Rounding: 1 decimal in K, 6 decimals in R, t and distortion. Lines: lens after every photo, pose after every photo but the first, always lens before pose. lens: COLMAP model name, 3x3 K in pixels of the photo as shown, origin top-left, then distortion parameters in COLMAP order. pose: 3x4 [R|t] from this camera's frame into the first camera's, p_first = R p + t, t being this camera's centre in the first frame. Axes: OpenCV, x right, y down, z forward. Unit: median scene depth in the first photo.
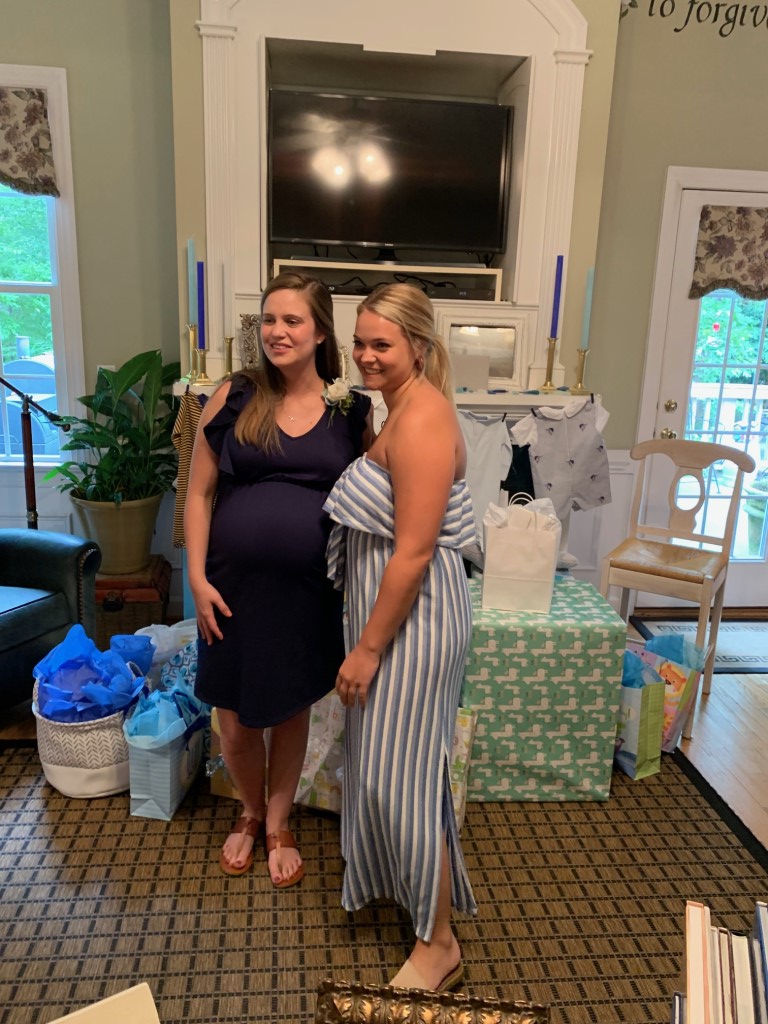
lens RADIAL K [[785.7, 0, 389.2], [0, 785.7, 505.6], [0, 0, 1]] dist [0.023238, -0.017867]
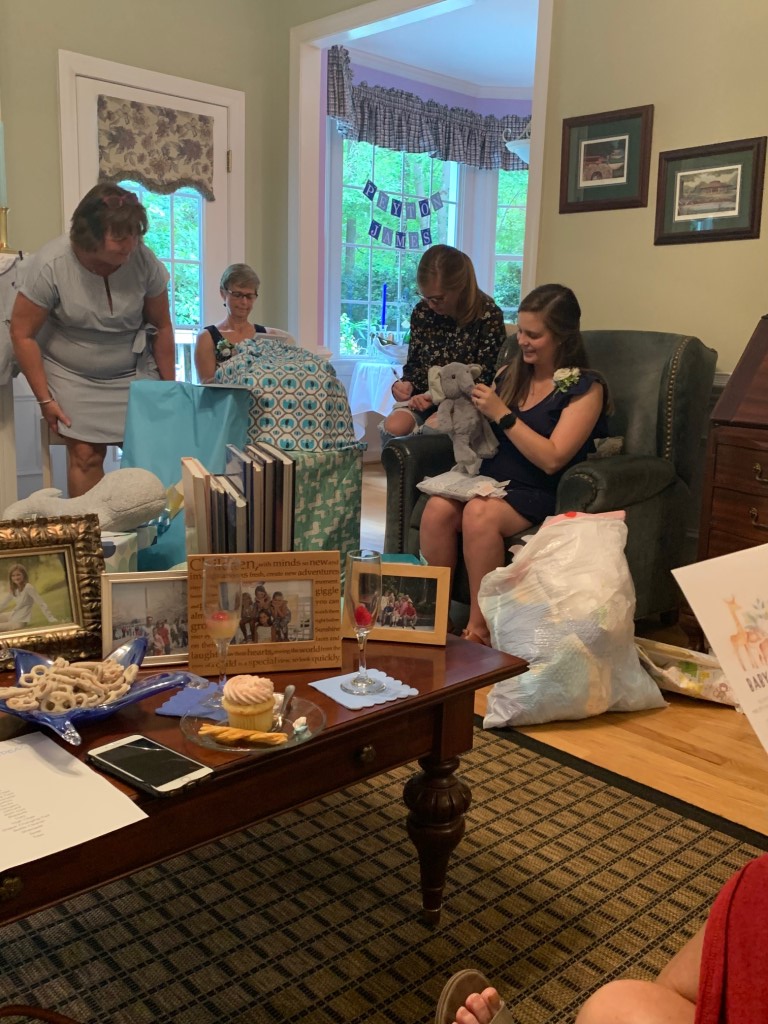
lens RADIAL K [[935.2, 0, 395.3], [0, 935.2, 506.3], [0, 0, 1]] dist [0.101301, -0.244094]
pose [[0.789440, -0.124475, 0.601075, -0.126144], [0.141937, 0.989702, 0.018537, 0.225755], [-0.597192, 0.070681, 0.798978, -0.209412]]
